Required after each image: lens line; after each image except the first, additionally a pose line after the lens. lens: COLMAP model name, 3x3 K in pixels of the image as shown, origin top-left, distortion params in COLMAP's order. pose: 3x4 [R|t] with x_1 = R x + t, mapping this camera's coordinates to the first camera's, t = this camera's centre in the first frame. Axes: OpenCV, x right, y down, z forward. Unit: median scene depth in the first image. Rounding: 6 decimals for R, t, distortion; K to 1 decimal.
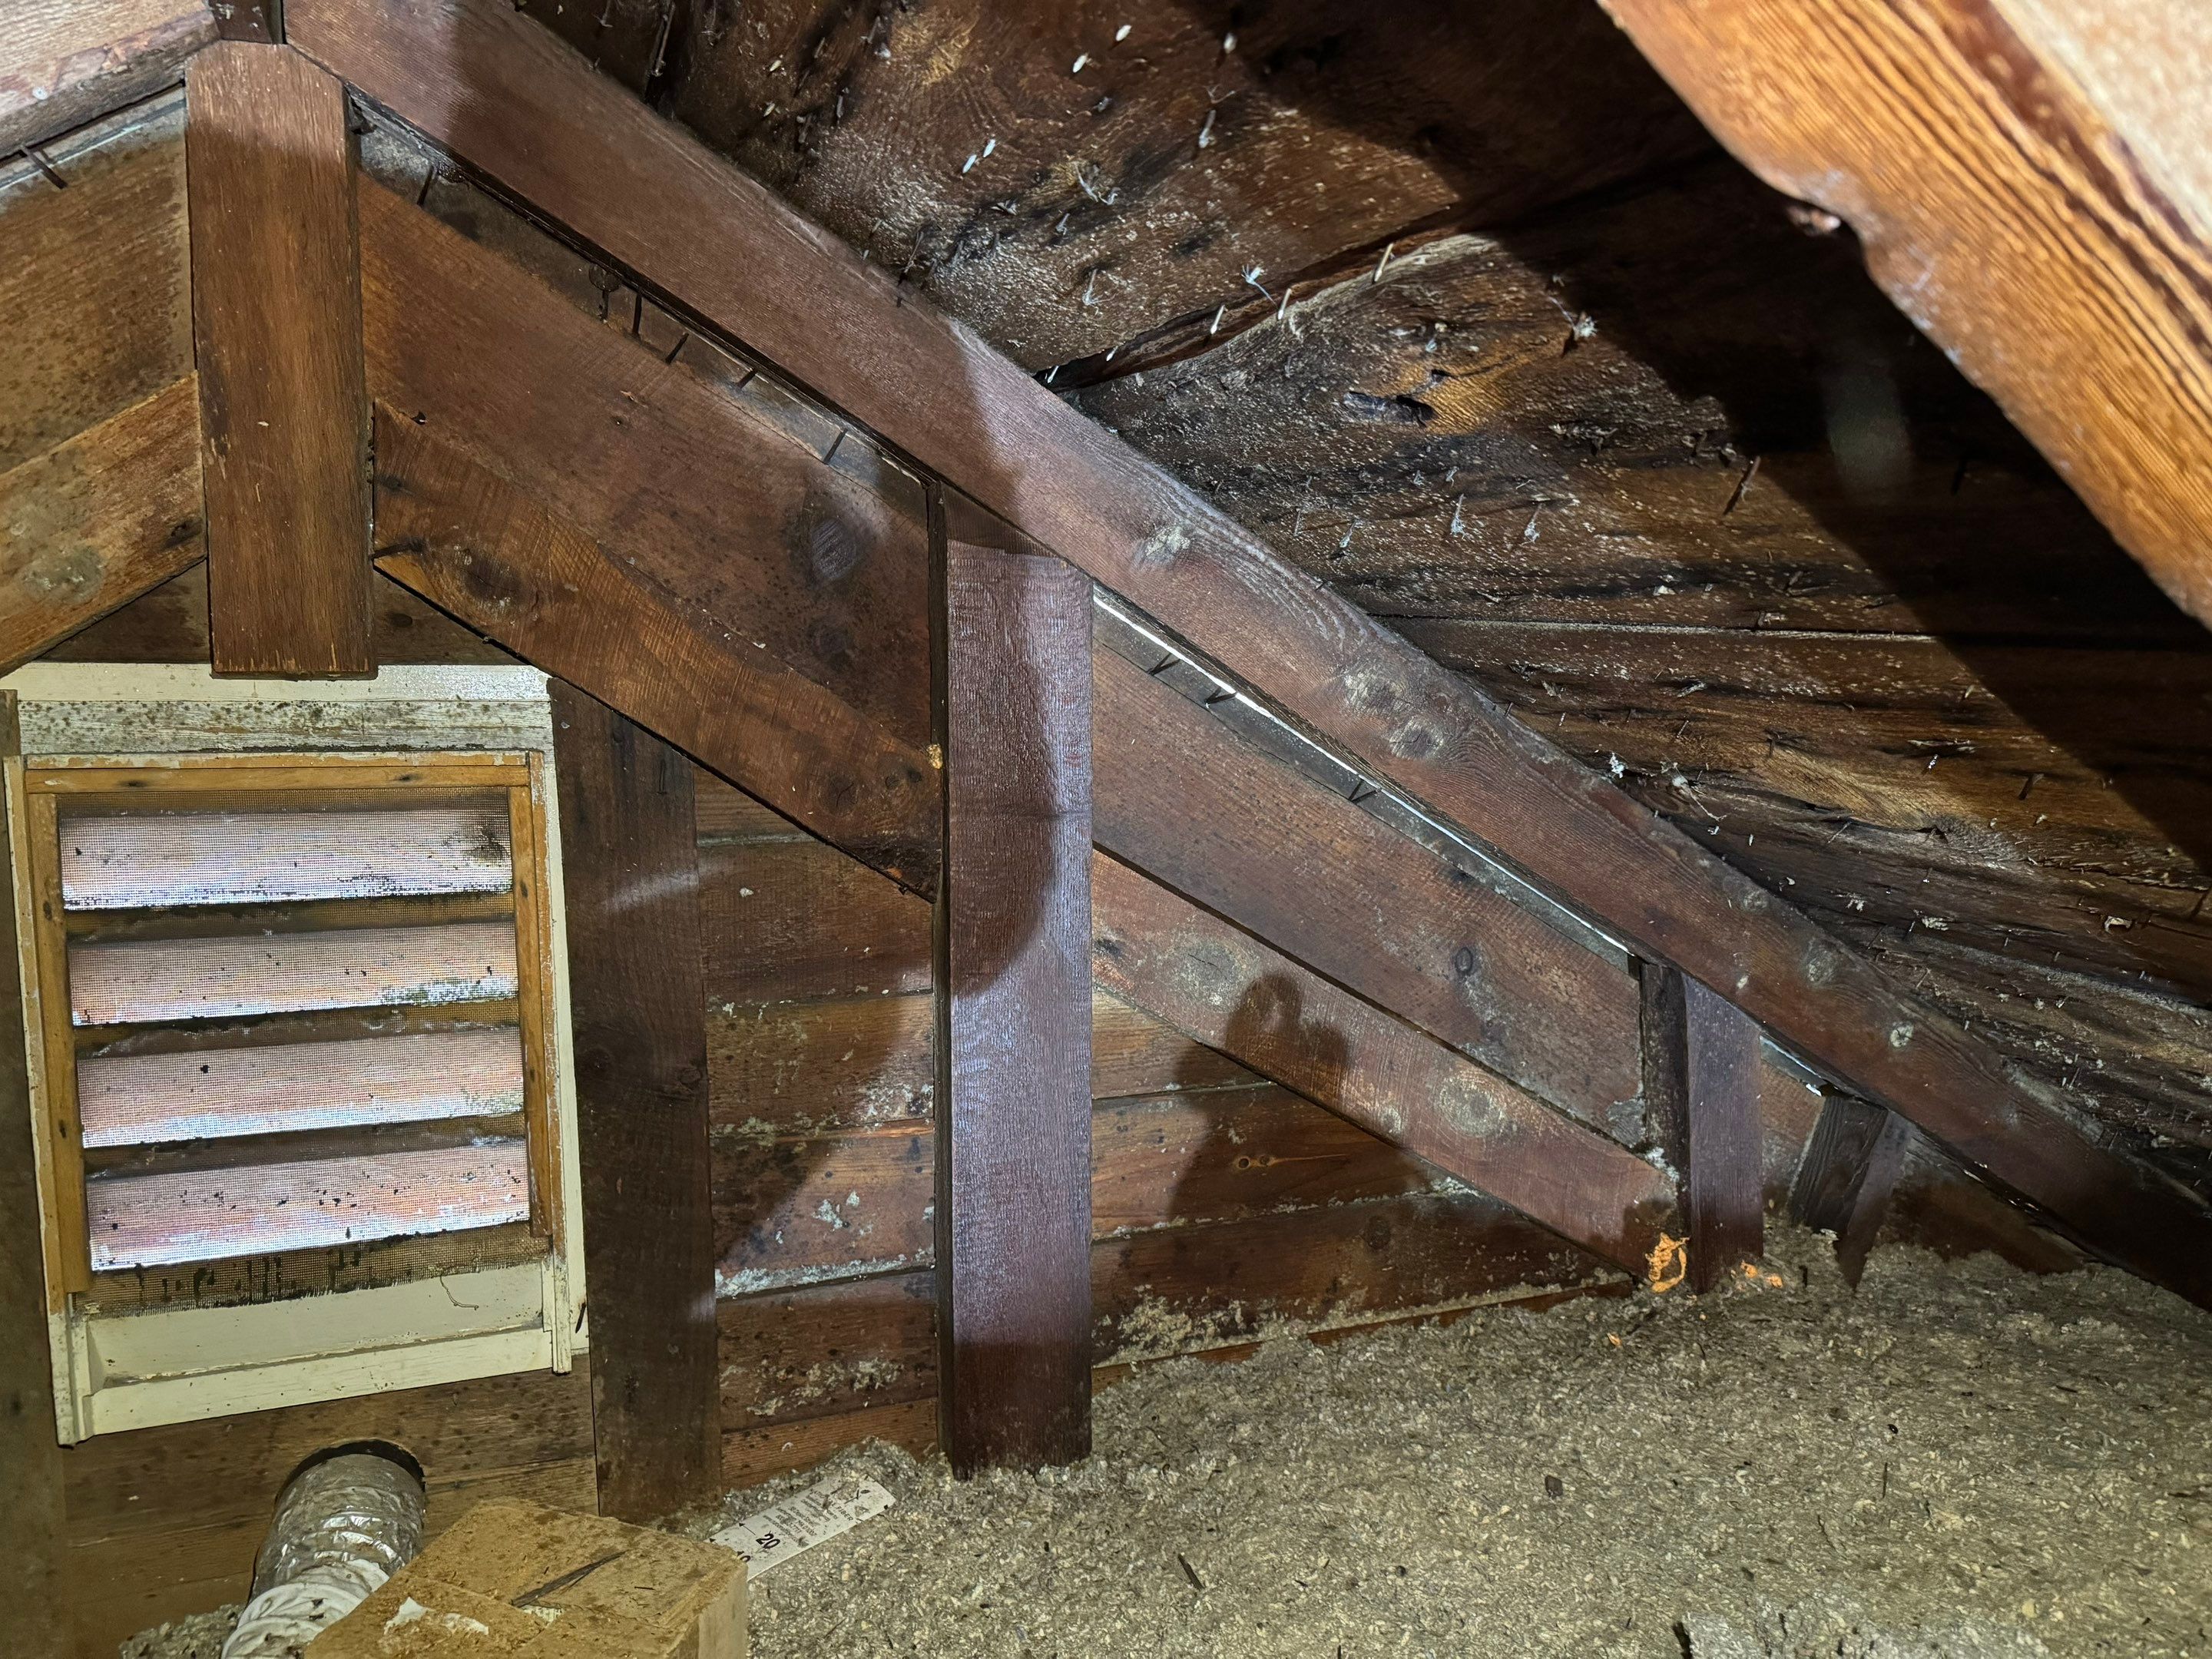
lens RADIAL K [[1530.7, 0, 1096.0], [0, 1530.7, 833.9], [0, 0, 1]] dist [0.070955, -0.089340]
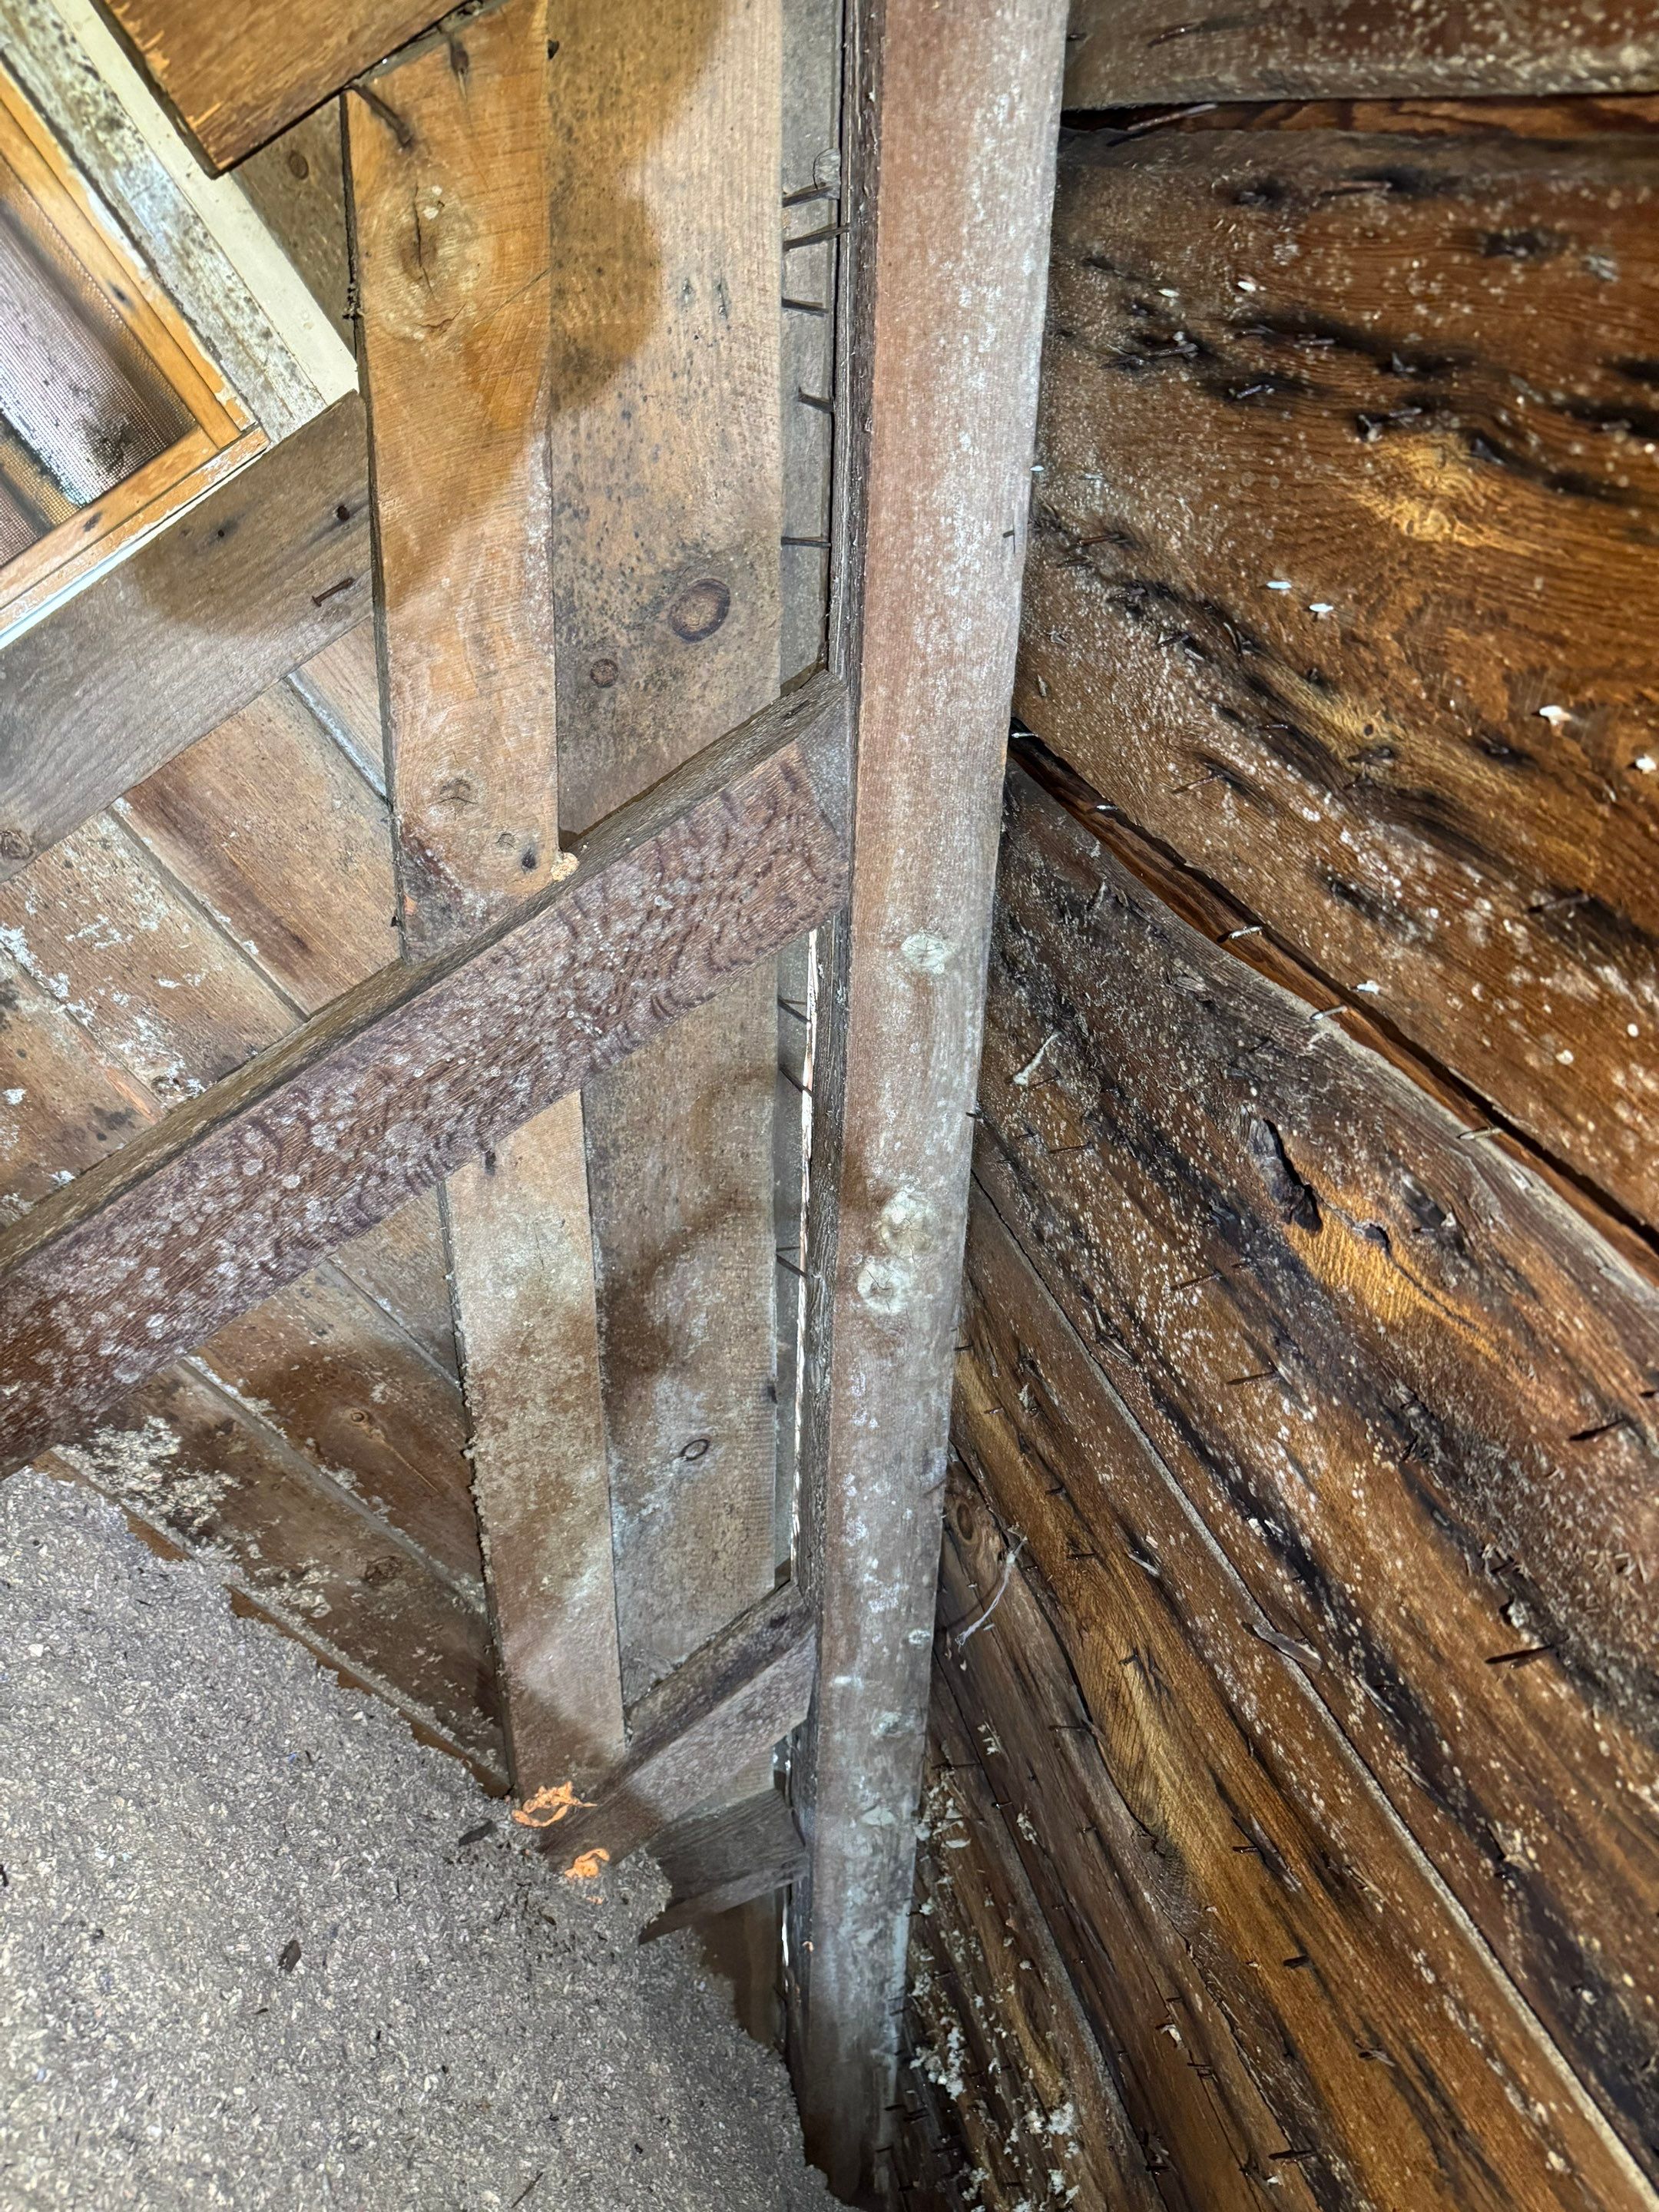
lens RADIAL K [[1566.8, 0, 817.0], [0, 1566.8, 1105.7], [0, 0, 1]] dist [0.023057, -0.027679]
pose [[0.547898, 0.797125, 0.253771, -0.156772], [-0.805760, 0.584405, -0.096031, -0.006870], [-0.224854, -0.151863, 0.962485, 0.181379]]
